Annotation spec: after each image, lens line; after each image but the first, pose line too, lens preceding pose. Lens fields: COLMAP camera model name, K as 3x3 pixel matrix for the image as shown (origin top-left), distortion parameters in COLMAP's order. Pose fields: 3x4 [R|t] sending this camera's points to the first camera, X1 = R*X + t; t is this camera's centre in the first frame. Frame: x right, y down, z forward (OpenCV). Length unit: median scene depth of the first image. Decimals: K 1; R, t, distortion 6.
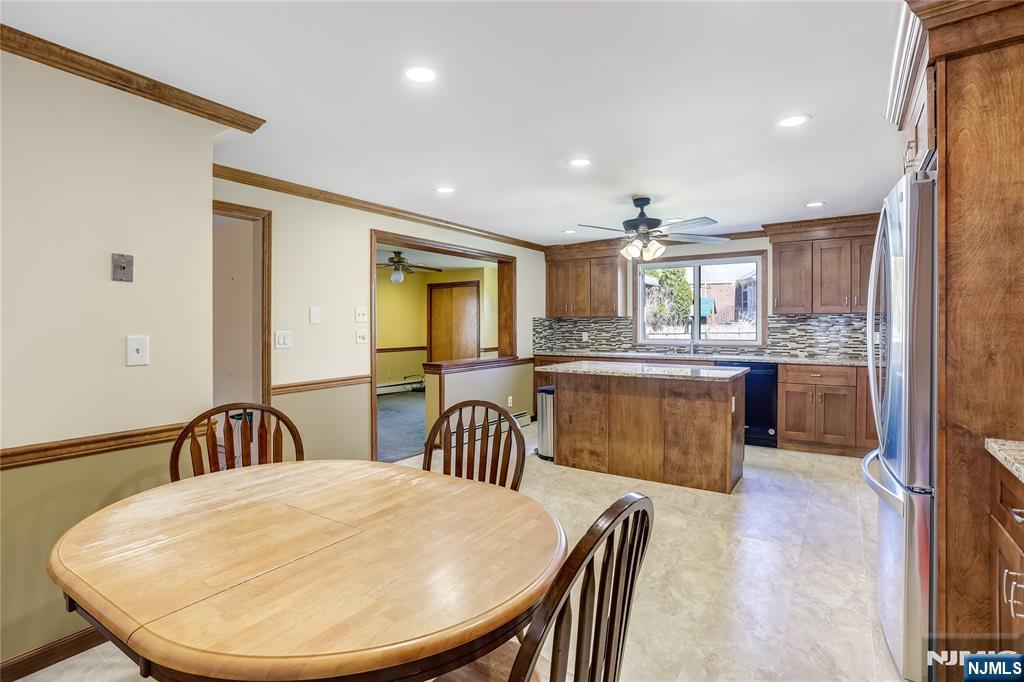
lens RADIAL K [[503.7, 0, 518.7], [0, 503.7, 329.1], [0, 0, 1]] dist [-0.039221, 0.000999]
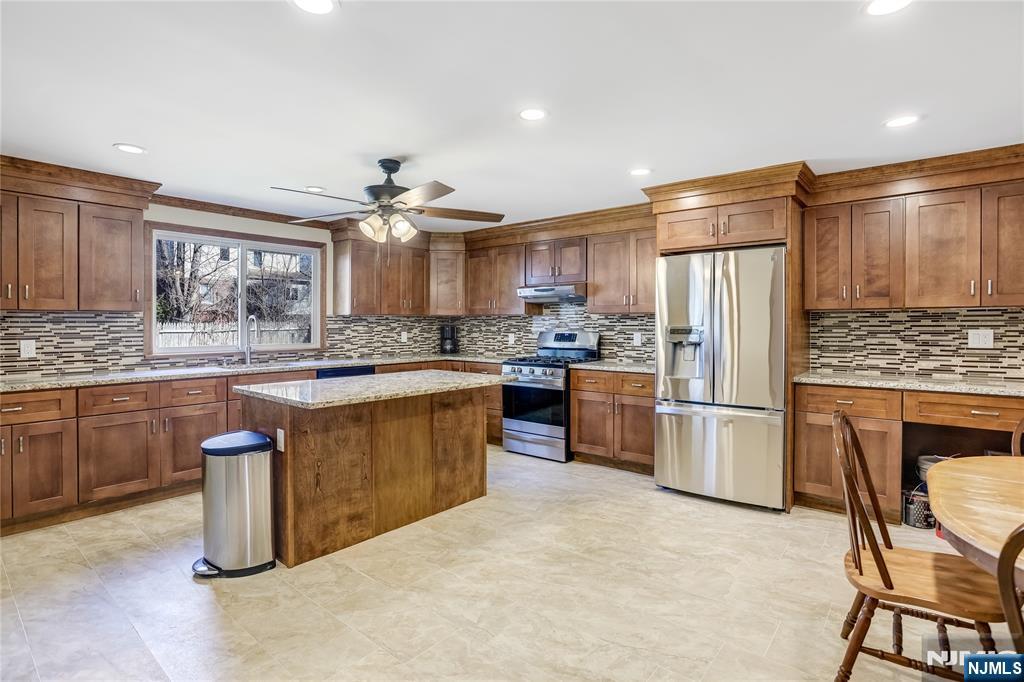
lens RADIAL K [[503.7, 0, 518.7], [0, 503.7, 329.1], [0, 0, 1]] dist [-0.039221, 0.000999]
pose [[0.098514, -0.007611, 0.995107, -0.498798], [0.008091, 0.999944, 0.006847, -0.007253], [-0.995103, 0.007377, 0.098570, 0.728717]]
